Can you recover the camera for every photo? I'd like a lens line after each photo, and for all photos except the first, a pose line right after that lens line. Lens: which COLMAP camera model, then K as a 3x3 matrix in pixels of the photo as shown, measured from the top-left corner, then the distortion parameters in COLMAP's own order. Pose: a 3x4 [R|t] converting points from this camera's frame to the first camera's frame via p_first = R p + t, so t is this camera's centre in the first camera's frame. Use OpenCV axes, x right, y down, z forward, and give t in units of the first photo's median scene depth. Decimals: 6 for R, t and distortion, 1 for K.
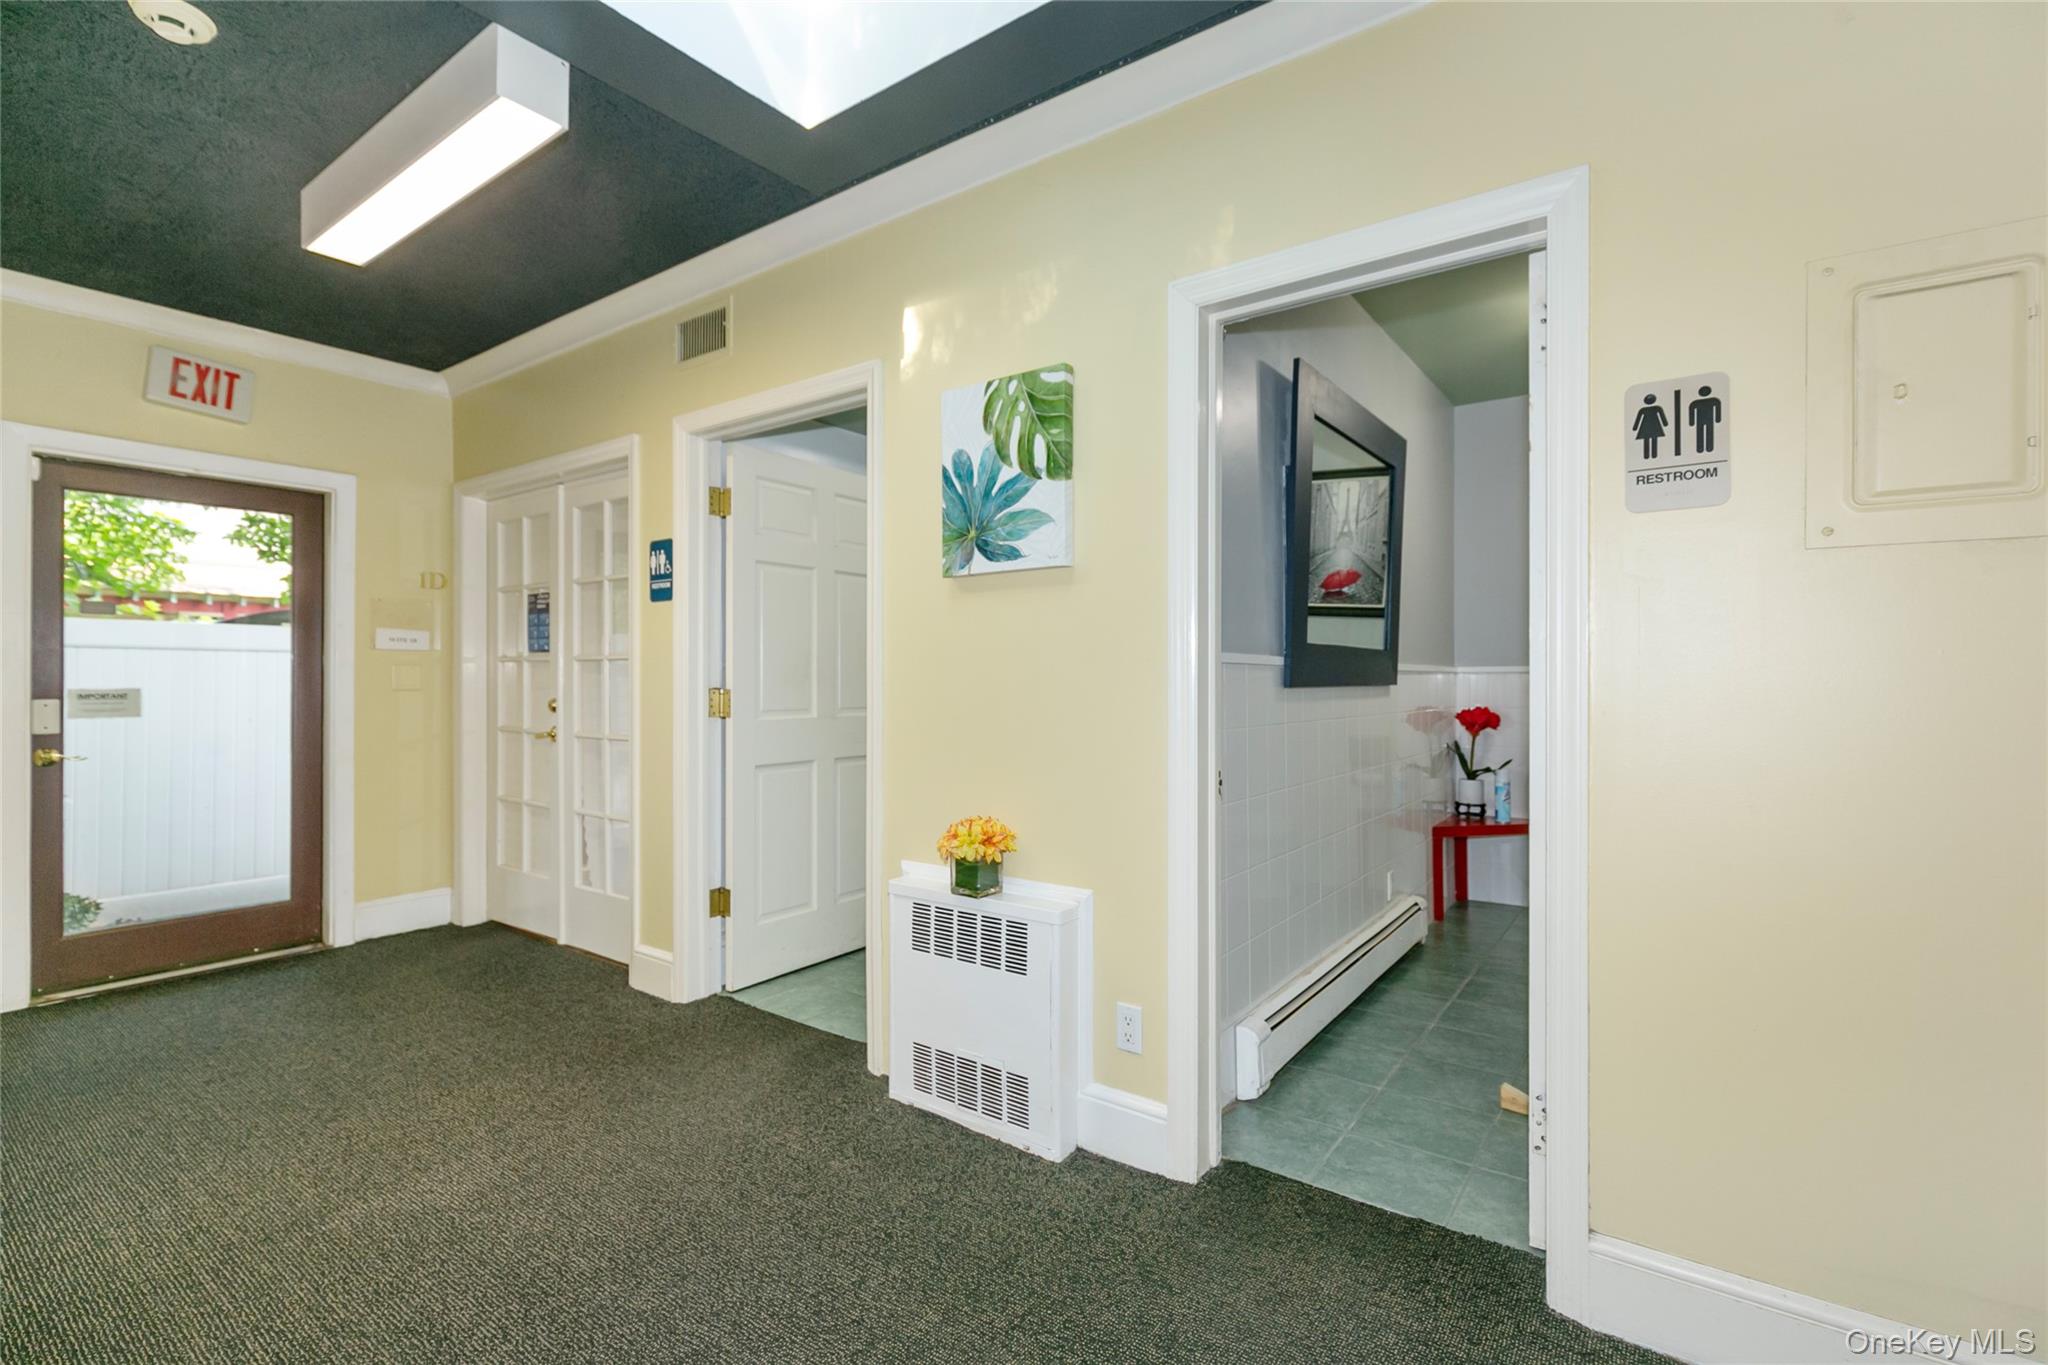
lens RADIAL K [[929.8, 0, 1031.5], [0, 929.8, 678.3], [0, 0, 1]] dist [0.003510, -0.001432]
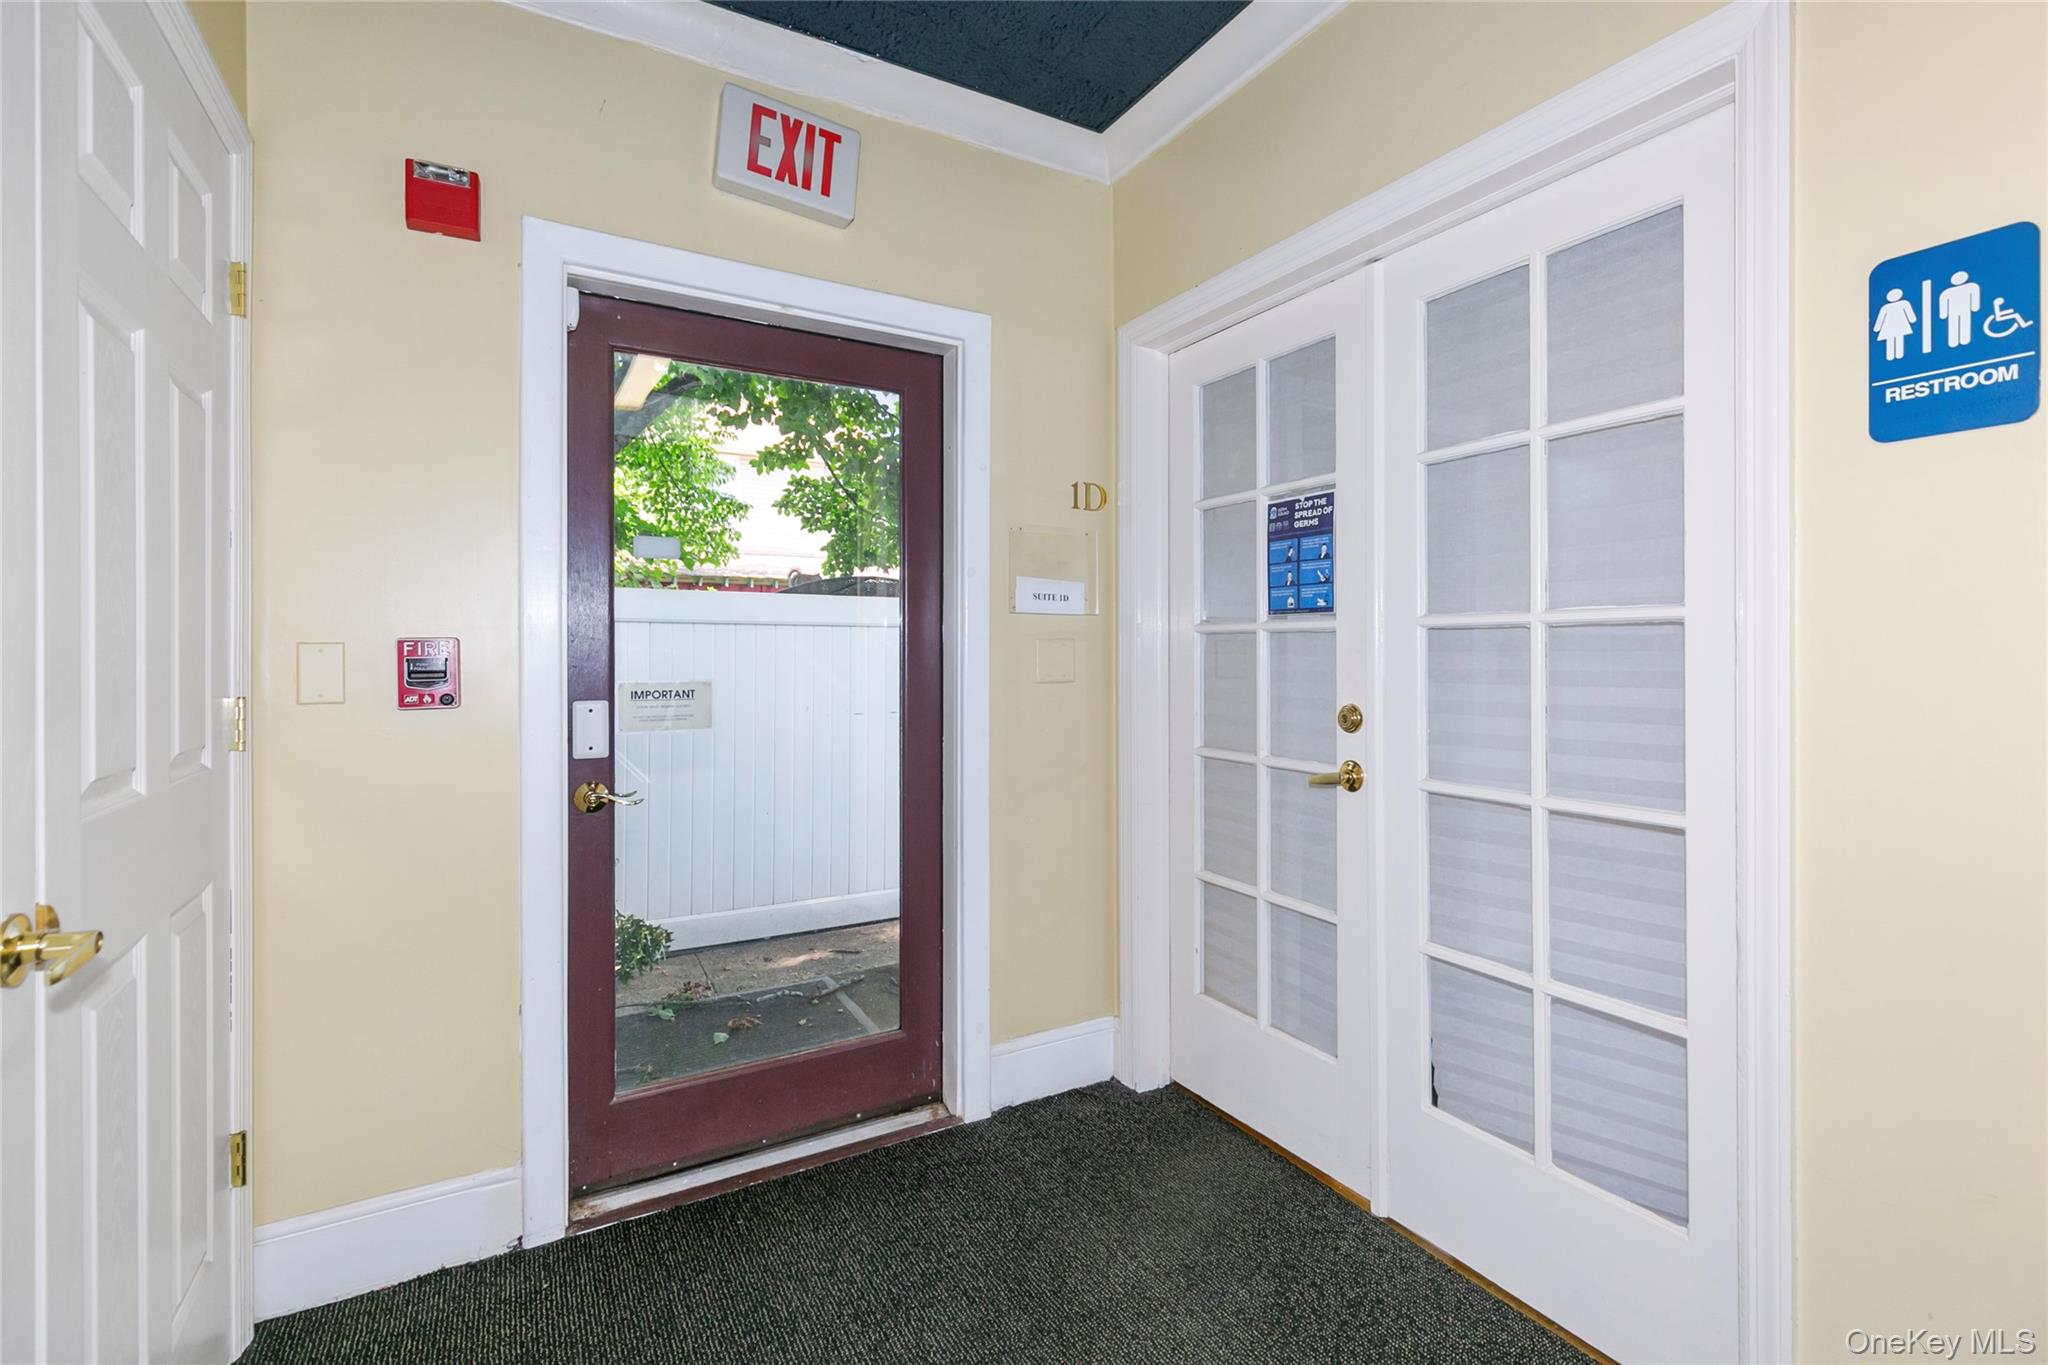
lens RADIAL K [[929.8, 0, 1022.0], [0, 929.8, 661.1], [0, 0, 1]] dist [0.003510, -0.001432]
pose [[0.907844, 0.001739, -0.419304, -0.468686], [0.001646, 0.999969, 0.007712, -0.005818], [0.419304, -0.007692, 0.907813, 0.483907]]
